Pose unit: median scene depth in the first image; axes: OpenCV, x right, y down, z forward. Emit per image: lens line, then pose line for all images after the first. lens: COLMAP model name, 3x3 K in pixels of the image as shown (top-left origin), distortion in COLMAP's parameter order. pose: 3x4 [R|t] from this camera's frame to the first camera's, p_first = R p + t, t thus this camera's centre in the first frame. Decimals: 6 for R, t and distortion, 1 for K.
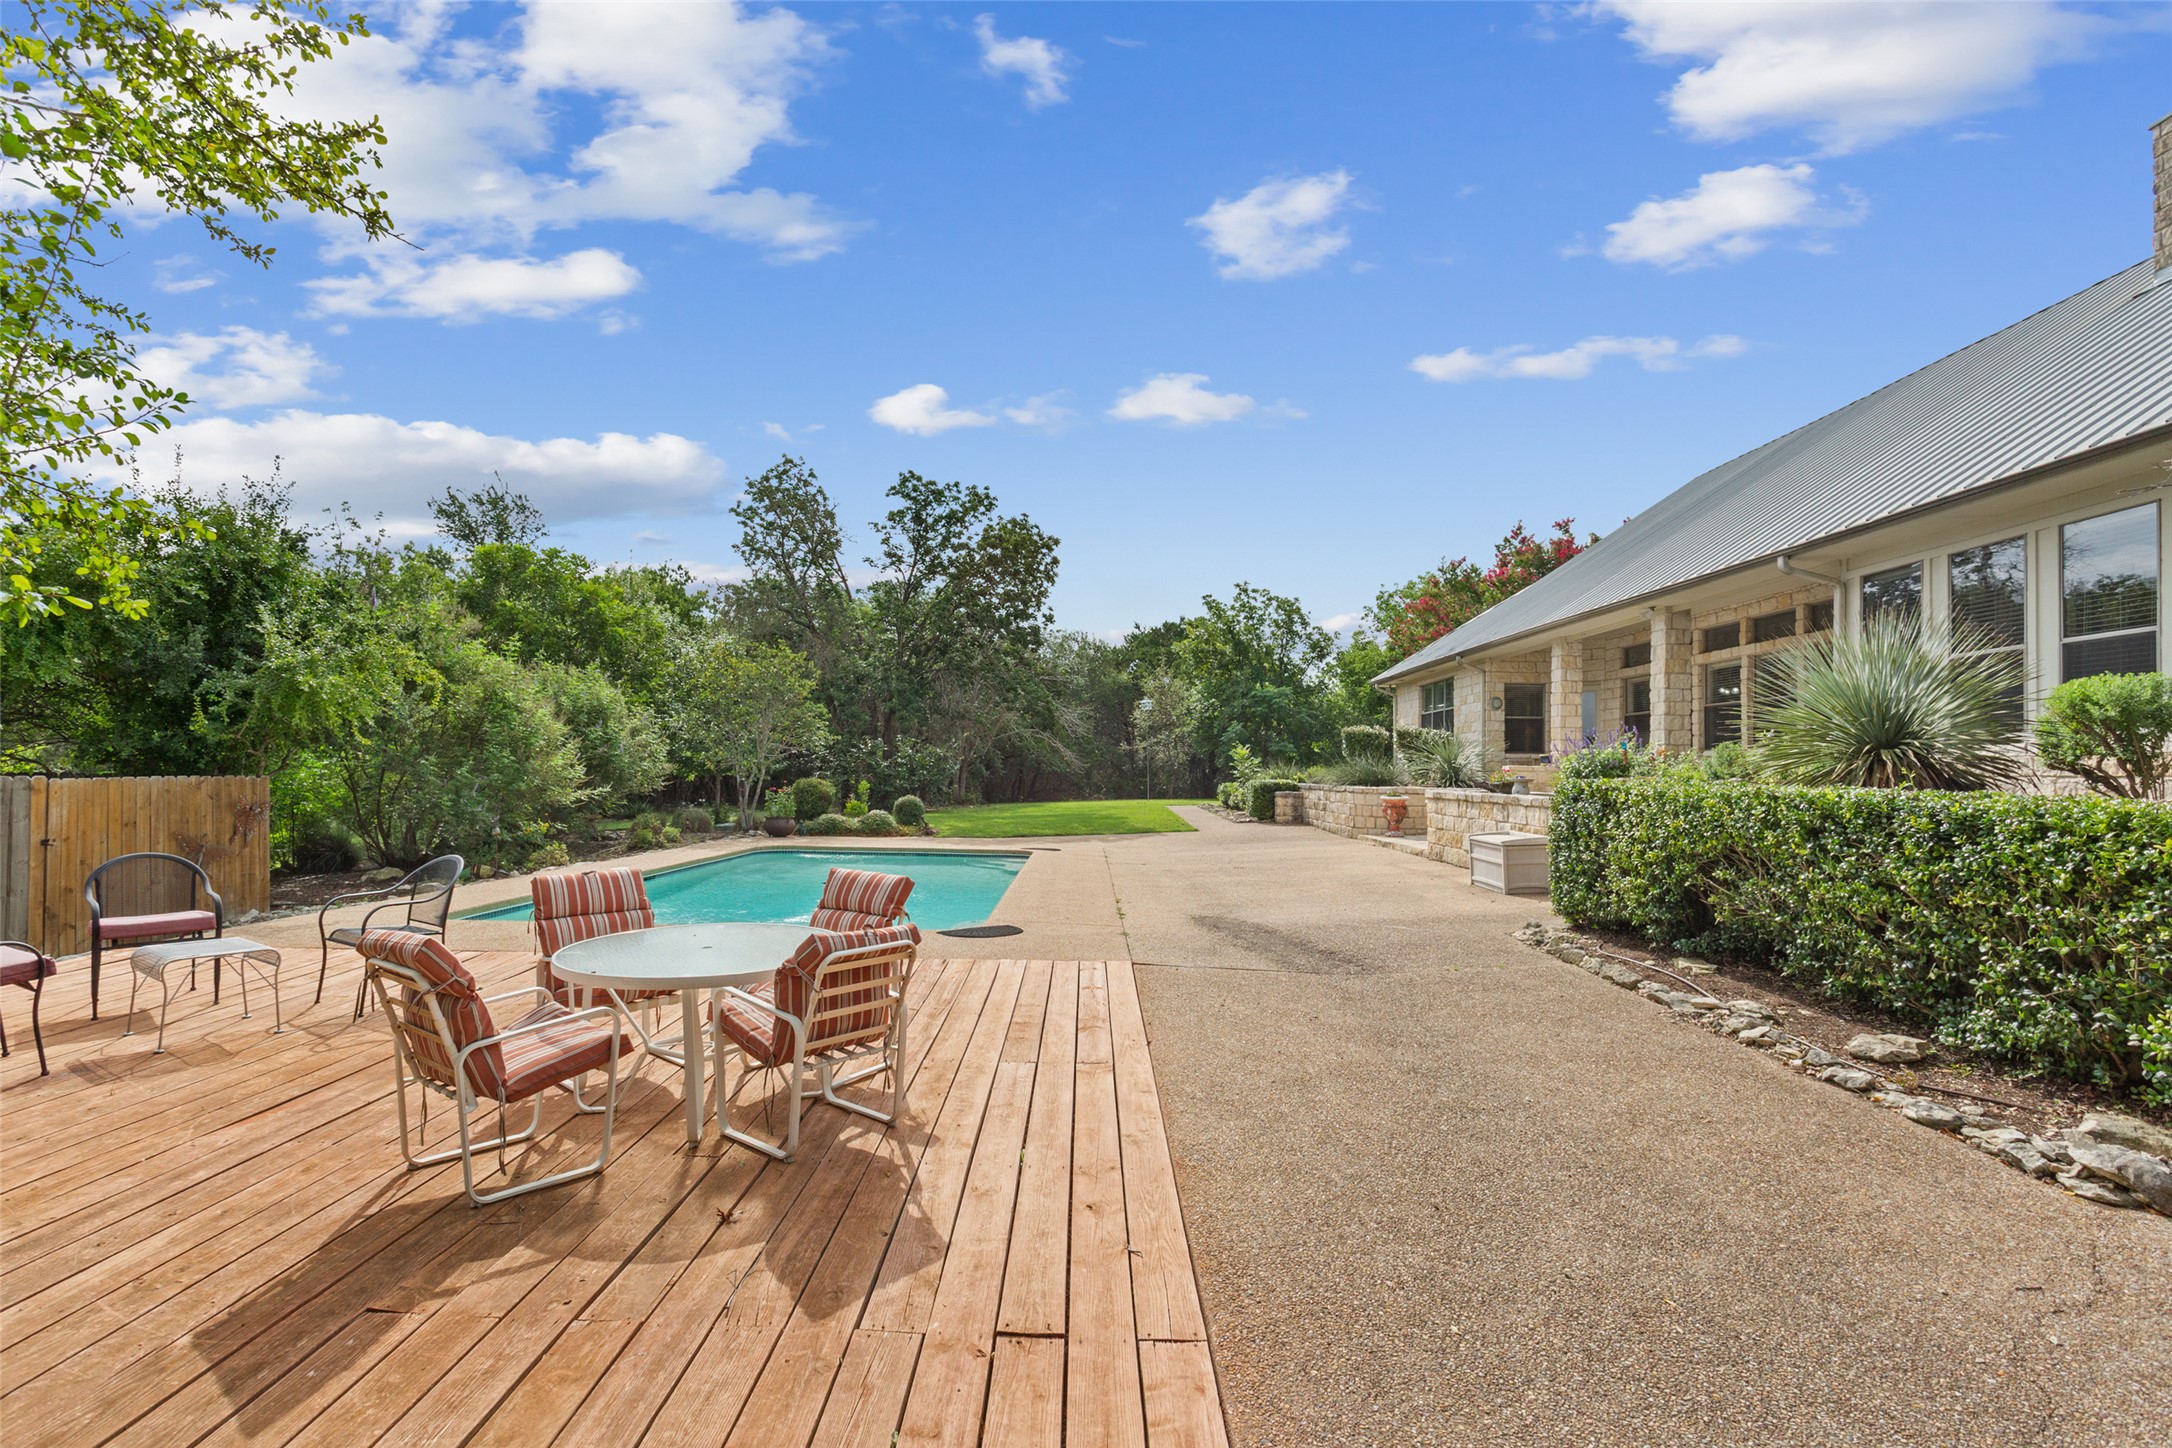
lens RADIAL K [[1035.0, 0, 1092.0], [0, 1035.0, 732.9], [0, 0, 1]] dist [-0.000576, 0.000156]
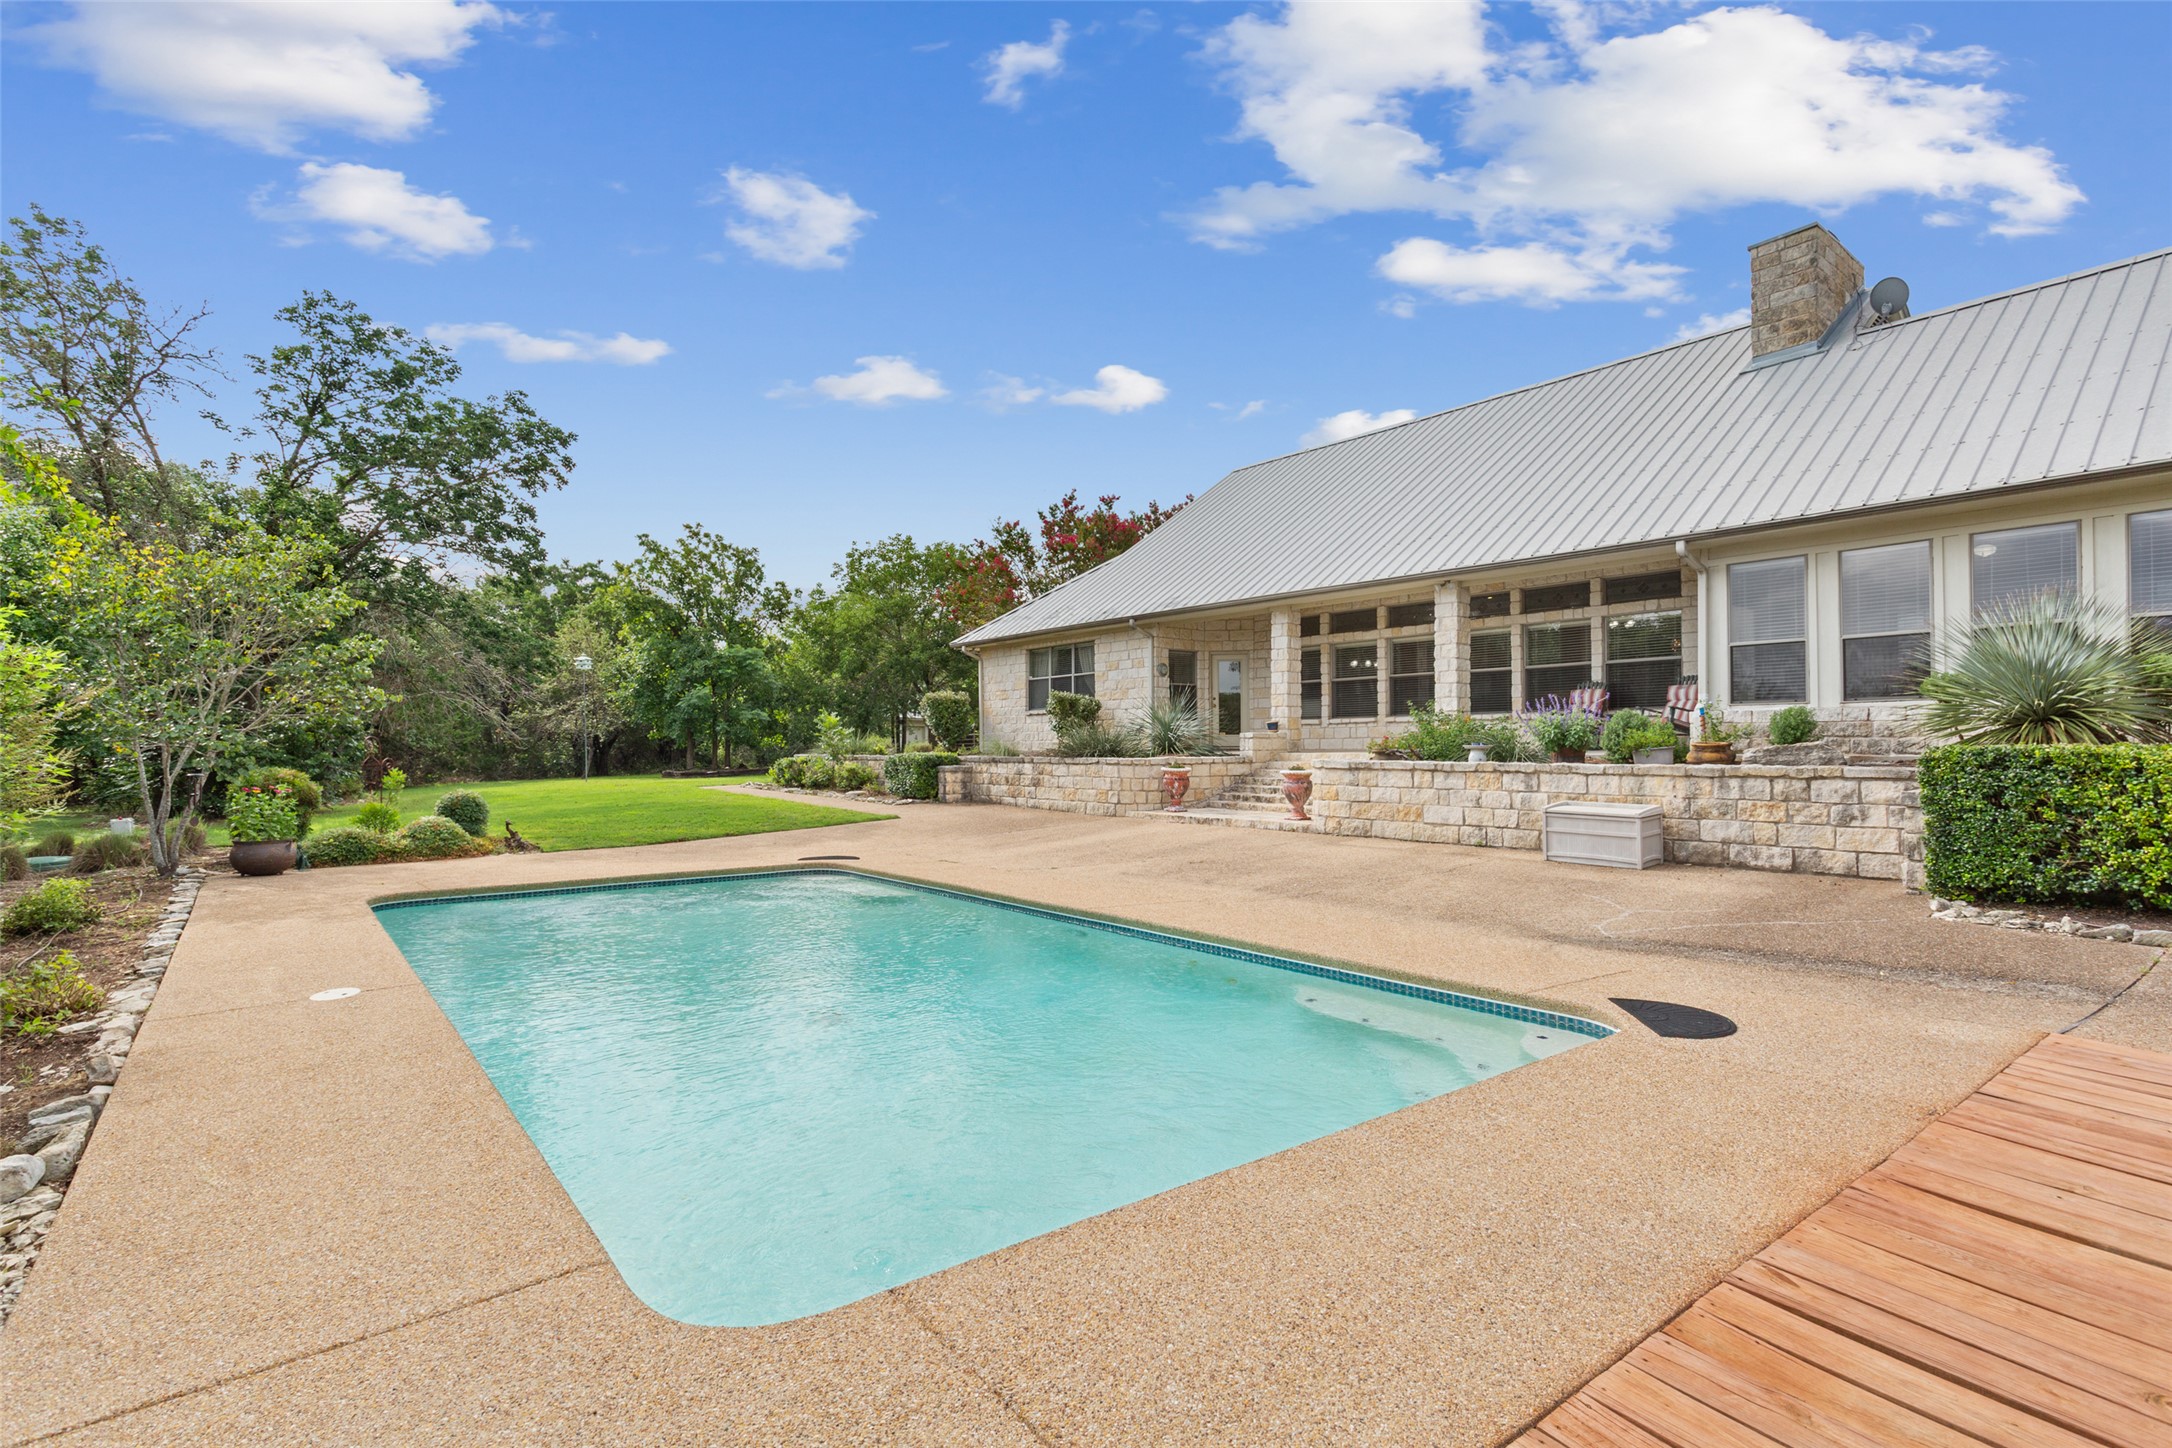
lens RADIAL K [[1035.0, 0, 1069.9], [0, 1035.0, 710.7], [0, 0, 1]] dist [-0.000576, 0.000156]
pose [[0.792387, 0.001950, 0.610015, -0.233140], [-0.007208, 0.999955, 0.006166, 0.004334], [-0.609976, -0.009283, 0.792366, 0.228018]]
